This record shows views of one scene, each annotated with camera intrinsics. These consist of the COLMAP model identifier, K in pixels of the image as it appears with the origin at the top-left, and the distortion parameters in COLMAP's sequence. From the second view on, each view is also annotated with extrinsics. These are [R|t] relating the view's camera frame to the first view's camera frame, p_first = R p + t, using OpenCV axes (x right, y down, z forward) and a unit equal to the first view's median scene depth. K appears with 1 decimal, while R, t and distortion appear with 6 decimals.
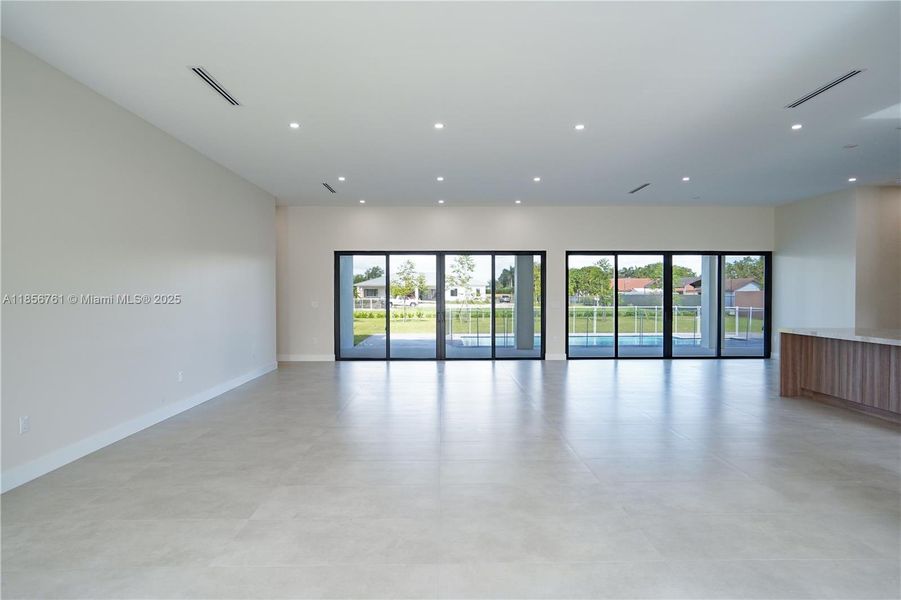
lens RADIAL K [[568.7, 0, 437.0], [0, 568.7, 300.4], [0, 0, 1]] dist [-0.001219, 0.000387]
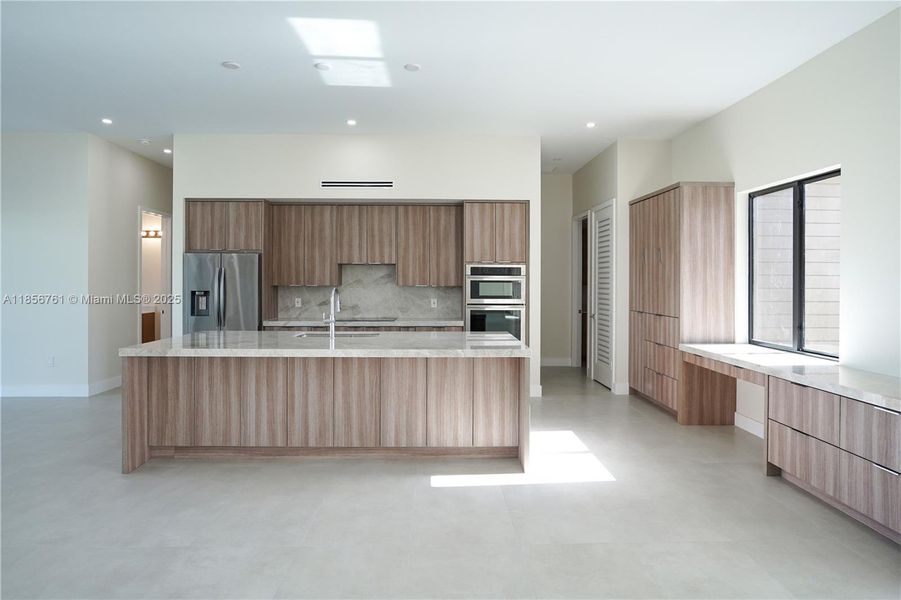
lens RADIAL K [[523.8, 0, 451.2], [0, 523.8, 281.9], [0, 0, 1]] dist [0.001730, 0.000063]
pose [[-0.000418, 0.000966, 0.999999, 0.097739], [0.008175, 0.999966, -0.000963, -0.012175], [-0.999966, 0.008174, -0.000425, 0.675181]]
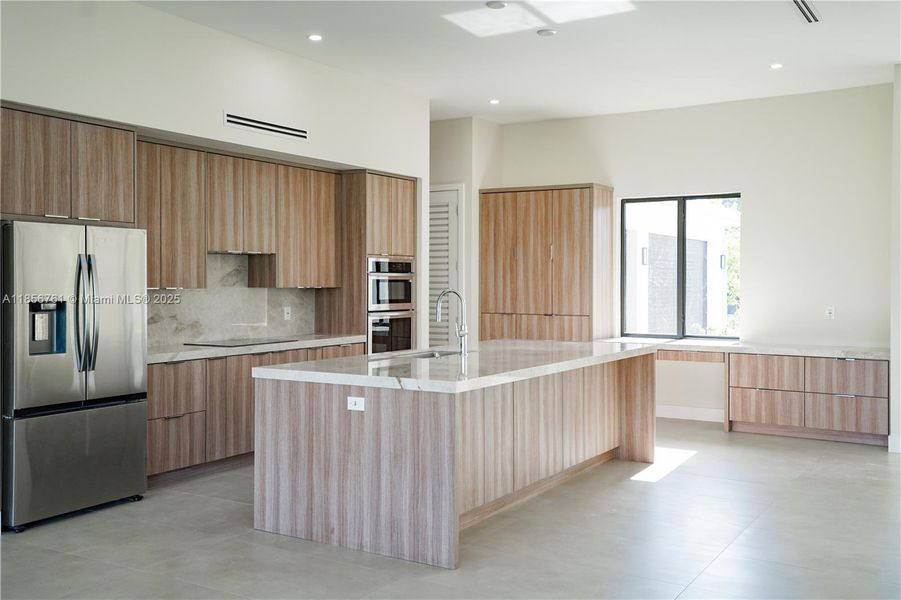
lens RADIAL K [[889.3, 0, 453.2], [0, 889.3, 287.5], [0, 0, 1]] dist [0.035701, 0.006433]
pose [[-0.833110, 0.001633, 0.553106, 0.276267], [0.010054, 0.999875, 0.012192, -0.017171], [-0.553017, 0.015718, -0.833022, 1.460965]]
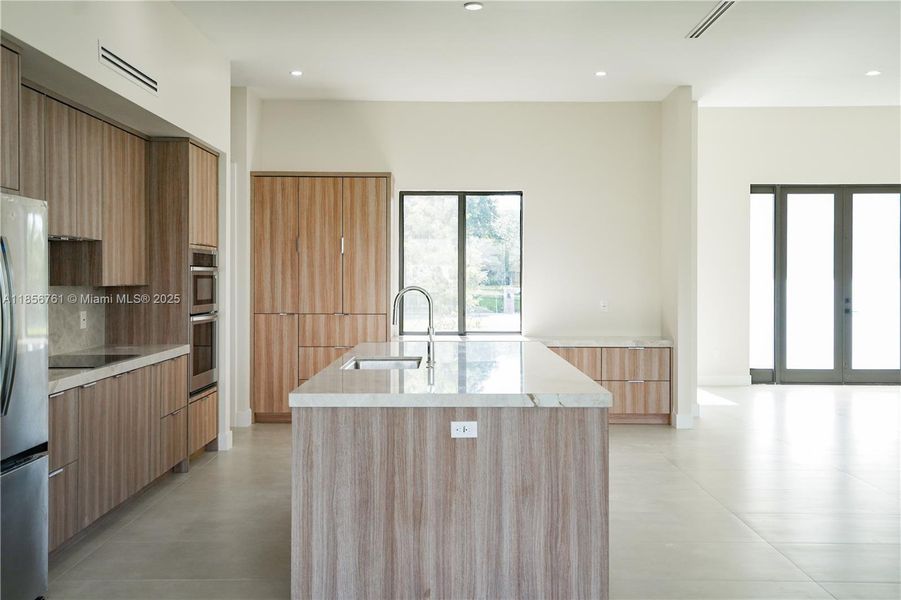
lens RADIAL K [[889.3, 0, 453.2], [0, 889.3, 287.5], [0, 0, 1]] dist [0.035701, 0.006433]
pose [[-0.999509, 0.006083, 0.030733, 0.661173], [0.006758, 0.999737, 0.021894, -0.019965], [-0.030592, 0.022091, -0.999288, 1.479970]]
